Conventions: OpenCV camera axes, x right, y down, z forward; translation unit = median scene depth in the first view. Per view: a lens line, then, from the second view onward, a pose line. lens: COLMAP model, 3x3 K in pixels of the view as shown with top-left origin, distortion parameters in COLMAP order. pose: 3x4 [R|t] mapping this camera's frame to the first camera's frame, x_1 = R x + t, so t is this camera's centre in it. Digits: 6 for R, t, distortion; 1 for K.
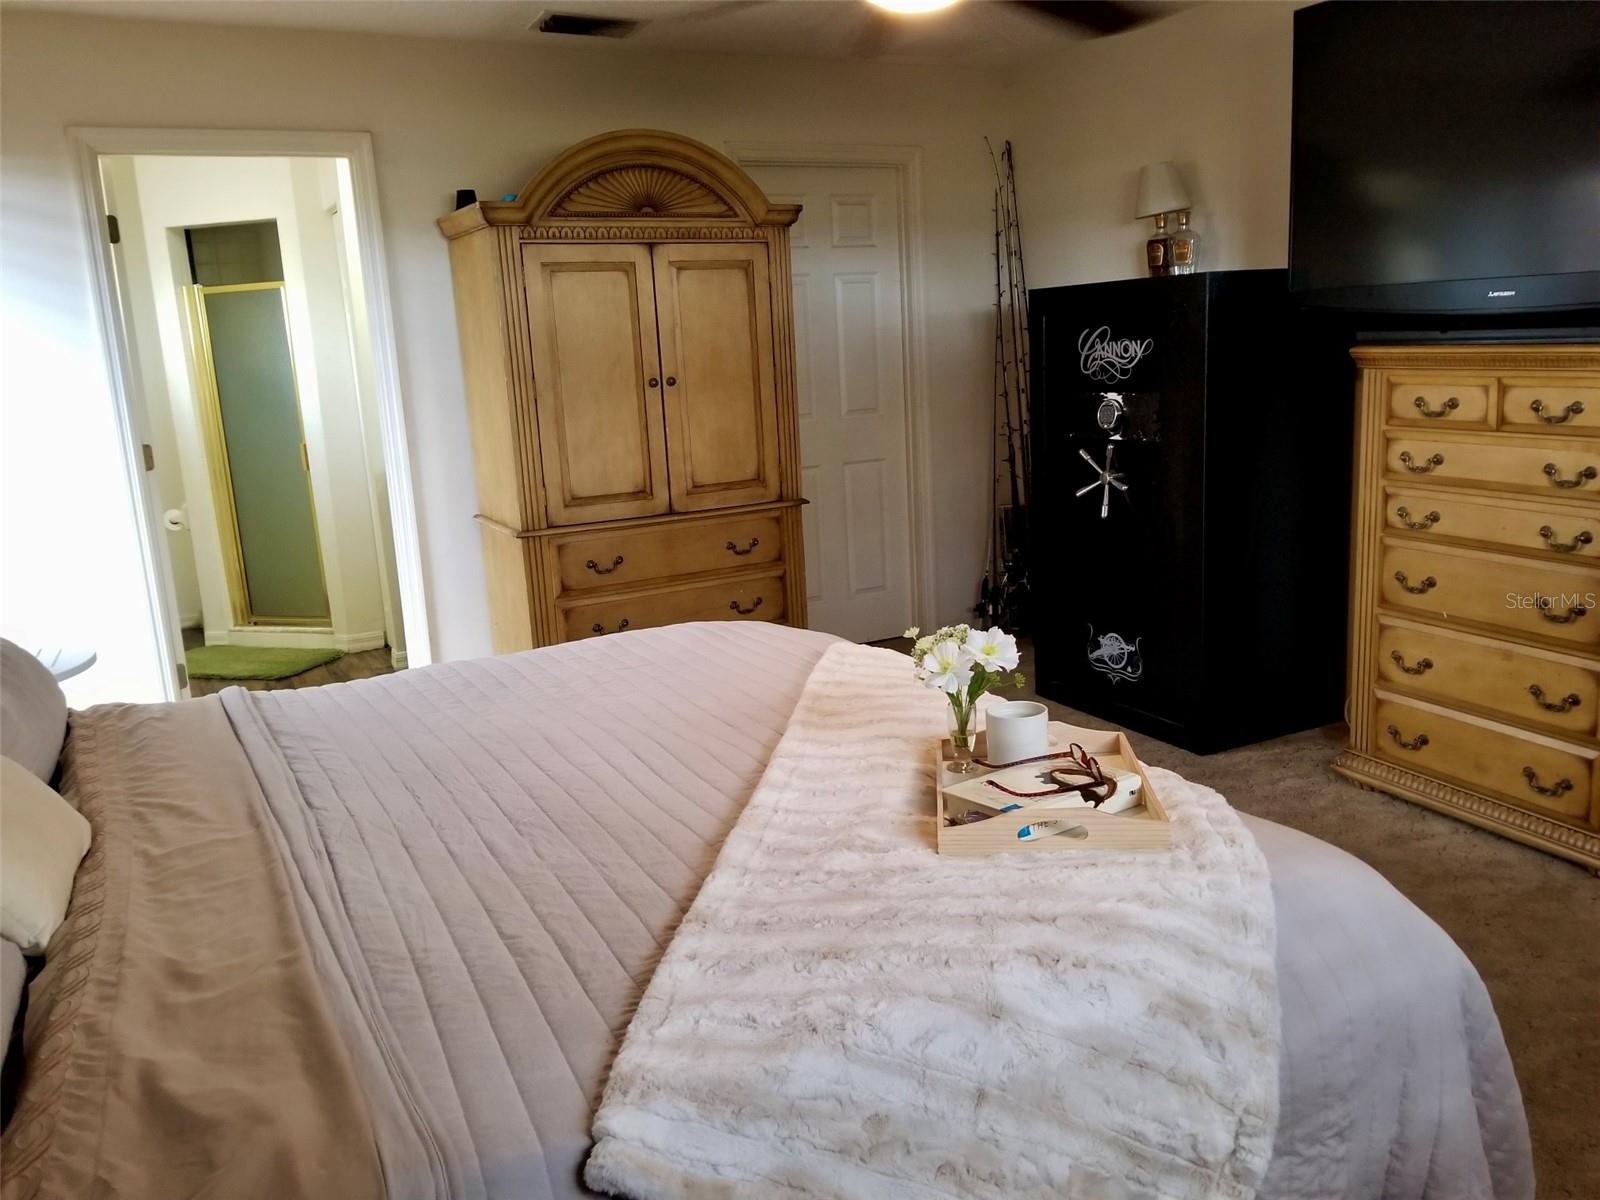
lens RADIAL K [[1181.6, 0, 797.6], [0, 1181.6, 599.8], [0, 0, 1]] dist [-0.048627, -0.009317]
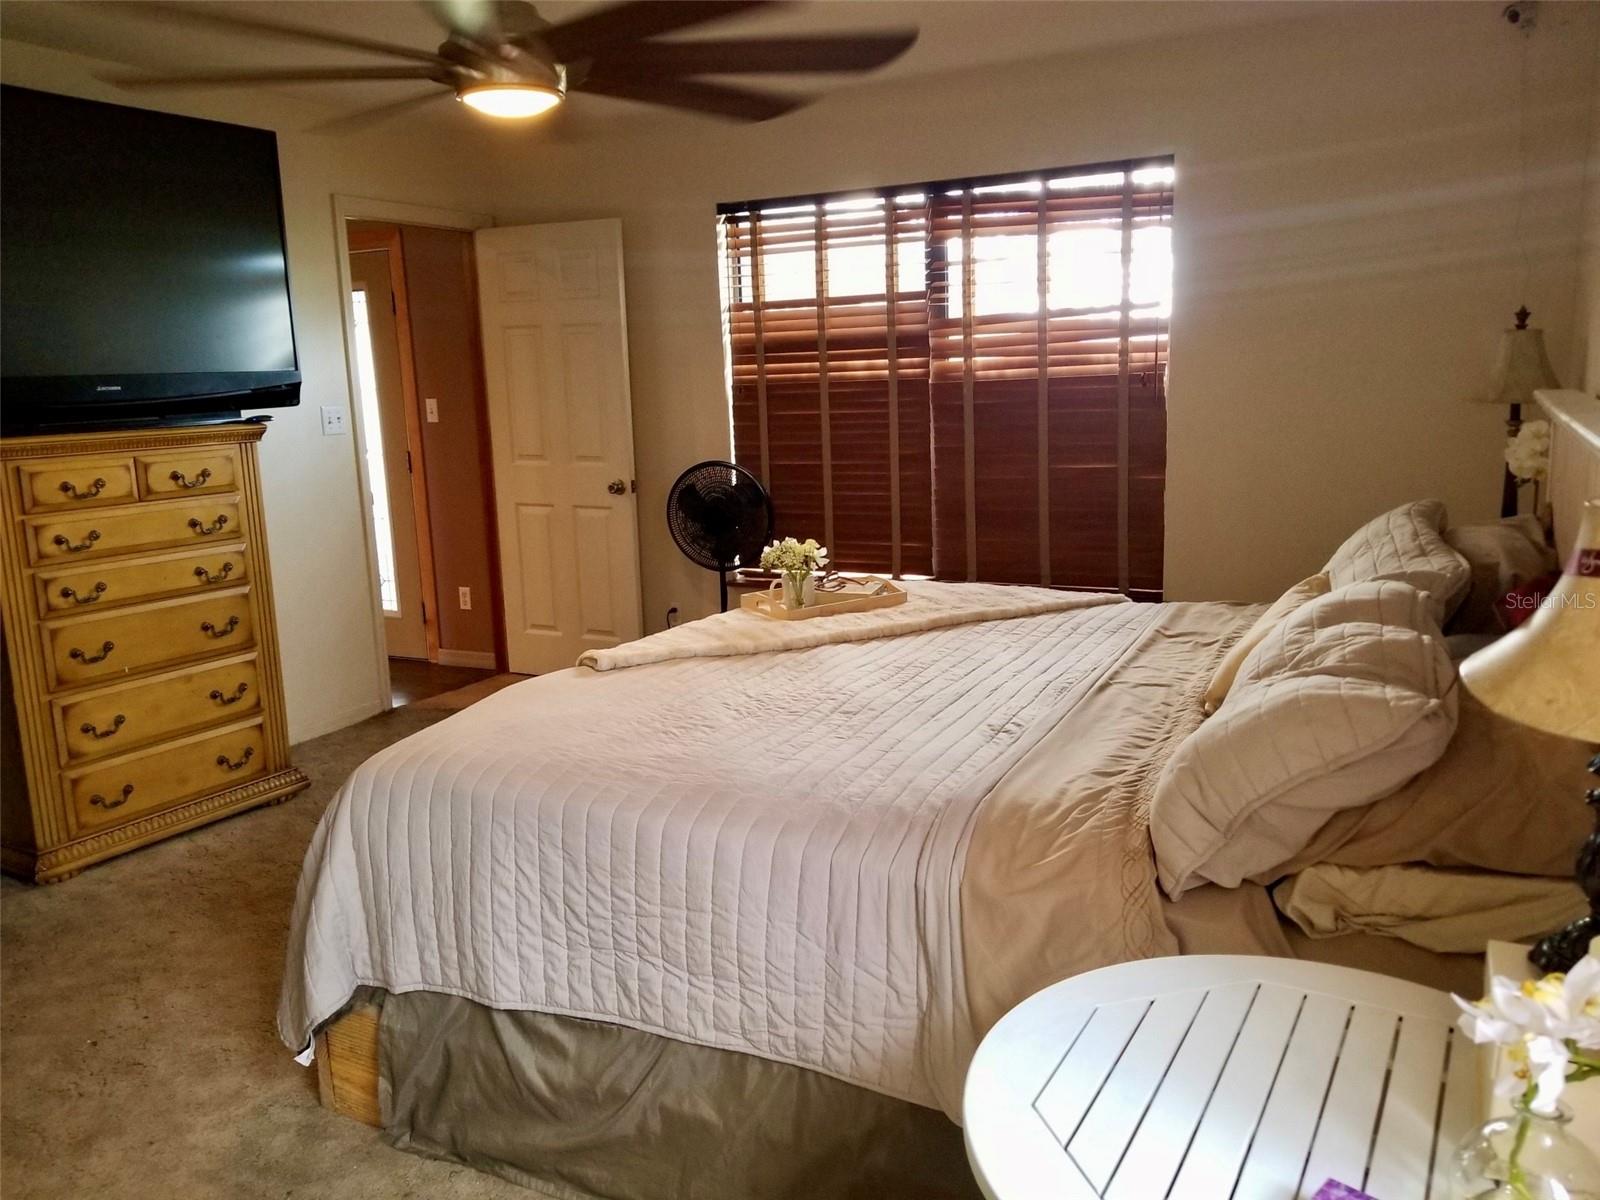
lens RADIAL K [[1247.9, 0, 799.3], [0, 1247.9, 602.0], [0, 0, 1]] dist [-0.004309, -0.002551]
pose [[-0.567056, -0.083476, 0.819438, -1.235733], [0.231598, 0.938557, 0.255878, -0.320881], [-0.790449, 0.334877, -0.512881, 1.686012]]
